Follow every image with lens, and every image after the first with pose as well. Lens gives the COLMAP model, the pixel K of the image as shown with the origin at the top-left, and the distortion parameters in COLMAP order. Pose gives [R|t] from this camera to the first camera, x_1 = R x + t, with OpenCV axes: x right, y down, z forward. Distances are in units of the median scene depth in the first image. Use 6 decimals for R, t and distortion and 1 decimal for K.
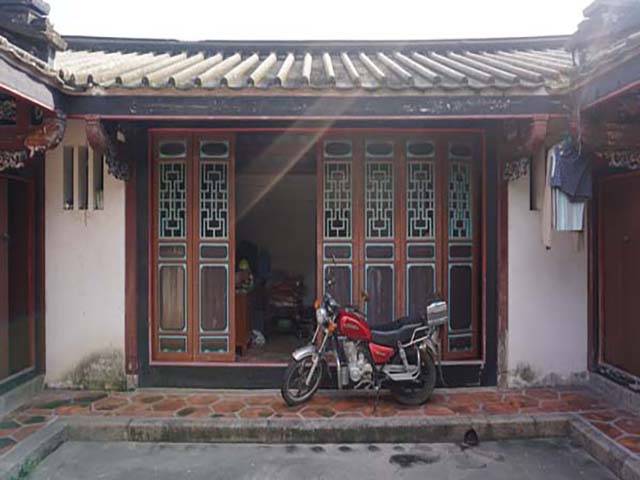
lens RADIAL K [[435.5, 0, 318.8], [0, 435.5, 238.4], [0, 0, 1]] dist [-0.044549, 0.030112]
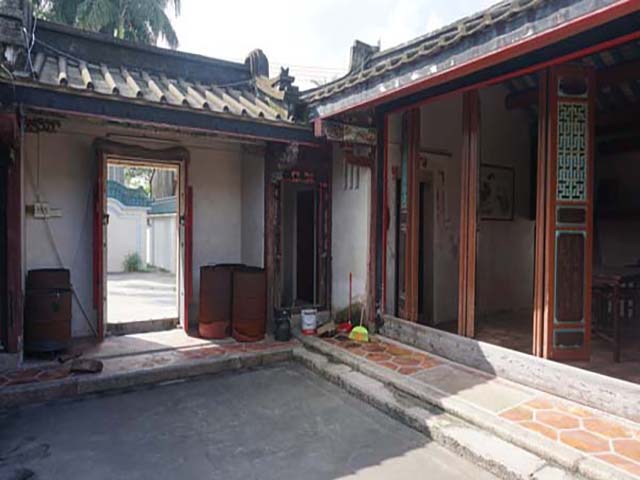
lens RADIAL K [[435.5, 0, 319.8], [0, 435.5, 237.4], [0, 0, 1]] dist [-0.044549, 0.030112]
pose [[-0.533513, -0.020305, 0.845548, -0.637991], [-0.008488, 0.999790, 0.018653, 0.014841], [-0.845749, 0.002775, -0.533574, 0.788811]]
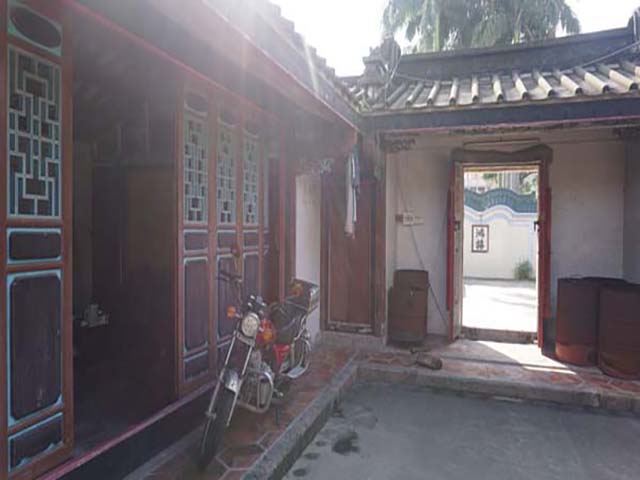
lens RADIAL K [[435.5, 0, 313.8], [0, 435.5, 238.0], [0, 0, 1]] dist [-0.044549, 0.030112]
pose [[0.343085, -0.009491, 0.939256, -0.627140], [-0.007220, 0.999893, 0.012742, 0.015417], [-0.939276, -0.011153, 0.342980, 0.602691]]
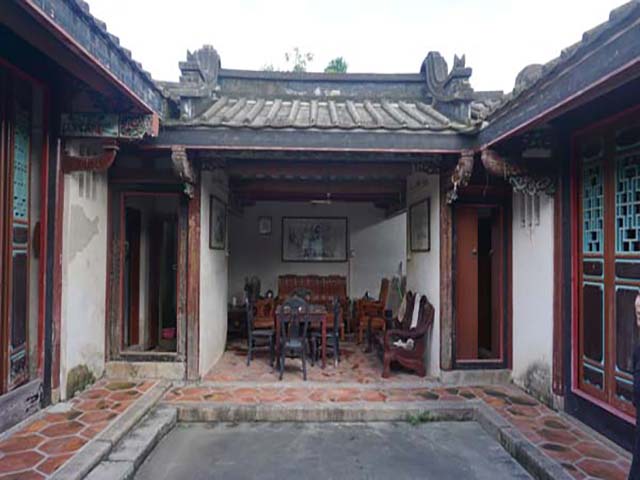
lens RADIAL K [[435.5, 0, 323.4], [0, 435.5, 245.7], [0, 0, 1]] dist [-0.044549, 0.030112]
pose [[0.021802, -0.023680, -0.999482, 0.549280], [-0.013209, 0.999625, -0.023971, 0.014614], [0.999675, 0.013725, 0.021481, 0.480199]]
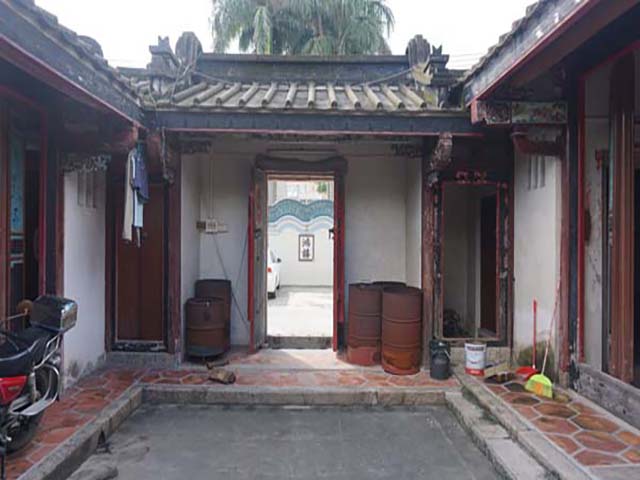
lens RADIAL K [[435.5, 0, 318.2], [0, 435.5, 242.5], [0, 0, 1]] dist [-0.044549, 0.030112]
pose [[-0.007607, 0.004338, 0.999962, -0.534036], [-0.006156, 0.999971, -0.004384, 0.023990], [-0.999952, -0.006189, -0.007580, 0.473738]]
